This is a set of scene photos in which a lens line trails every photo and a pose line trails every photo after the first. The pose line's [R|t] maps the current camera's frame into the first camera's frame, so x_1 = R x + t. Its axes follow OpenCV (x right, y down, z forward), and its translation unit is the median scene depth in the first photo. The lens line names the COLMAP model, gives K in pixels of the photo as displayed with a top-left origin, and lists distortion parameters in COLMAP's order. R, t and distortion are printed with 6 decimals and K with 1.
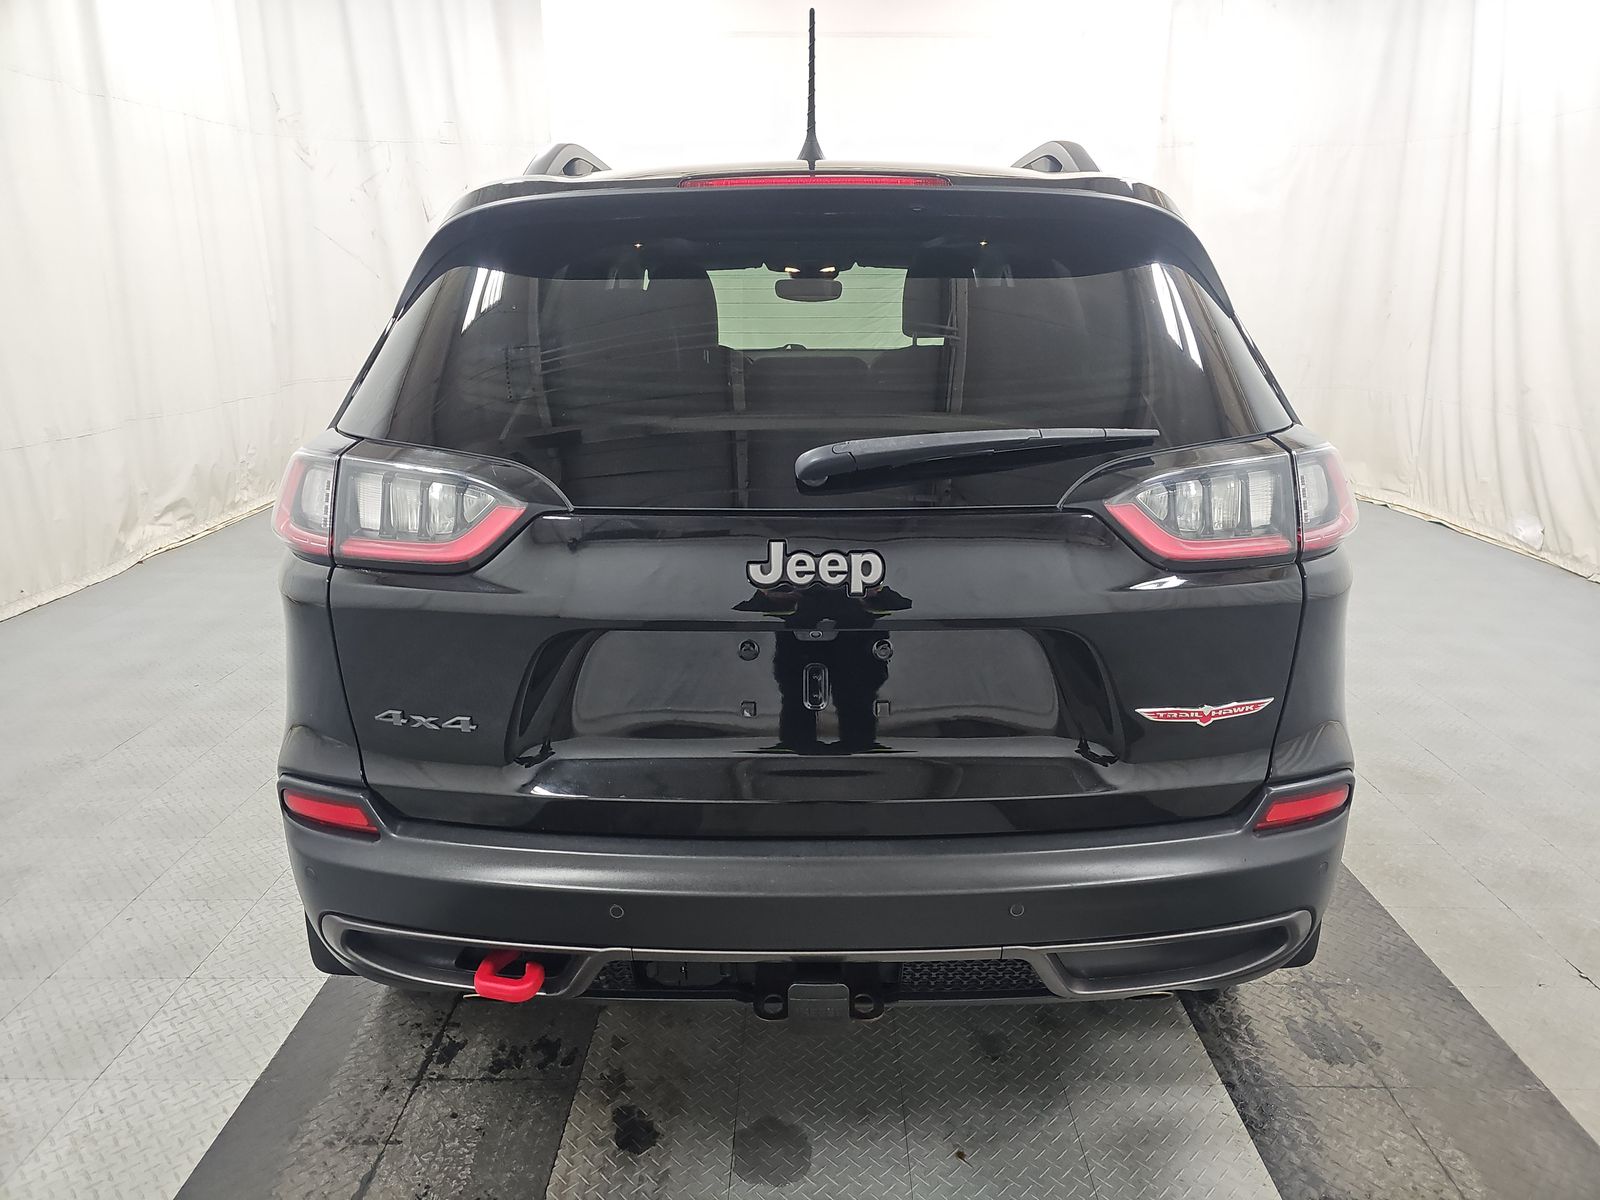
lens RADIAL K [[1074.1, 0, 805.4], [0, 1074.1, 603.7], [0, 0, 1]] dist [0.022181, -0.023167]
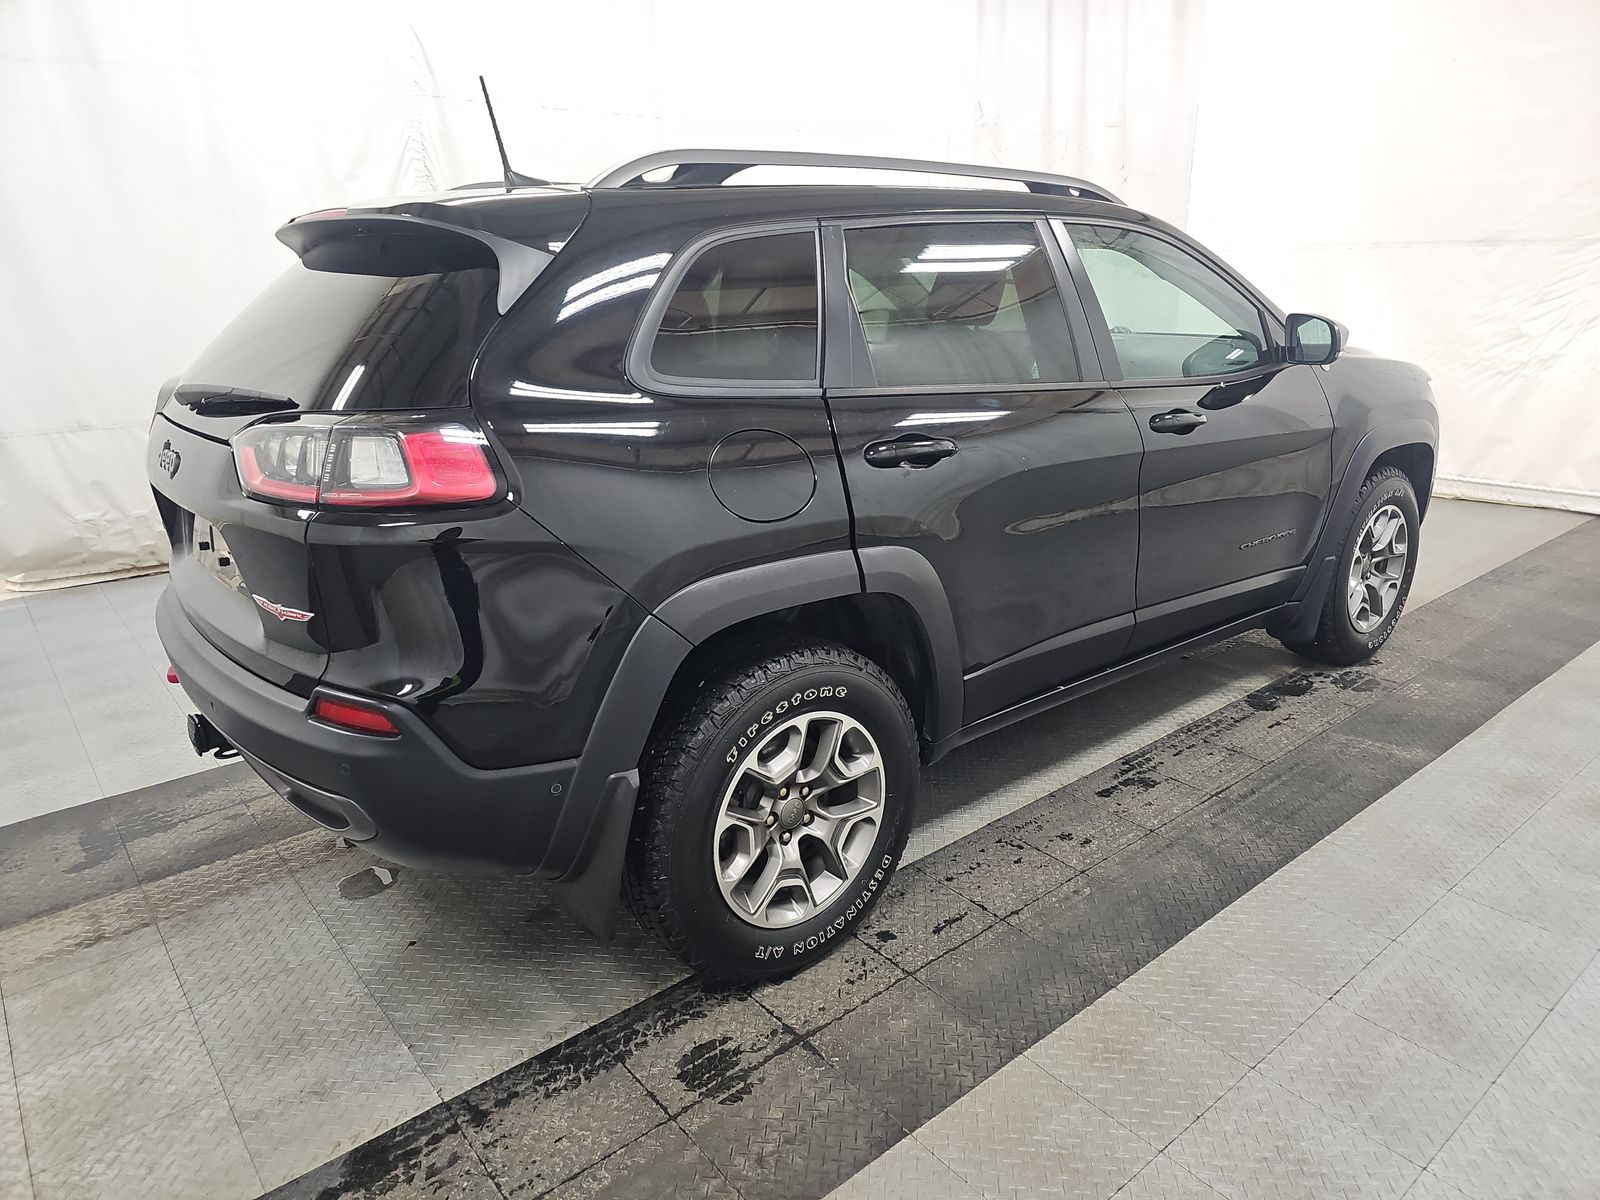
lens RADIAL K [[1074.1, 0, 808.2], [0, 1074.1, 601.7], [0, 0, 1]] dist [0.022181, -0.023167]
pose [[0.625894, 0.215428, -0.749565, 1.266812], [-0.197415, 0.973556, 0.114960, -0.136535], [0.754509, 0.076023, 0.651872, 0.443085]]
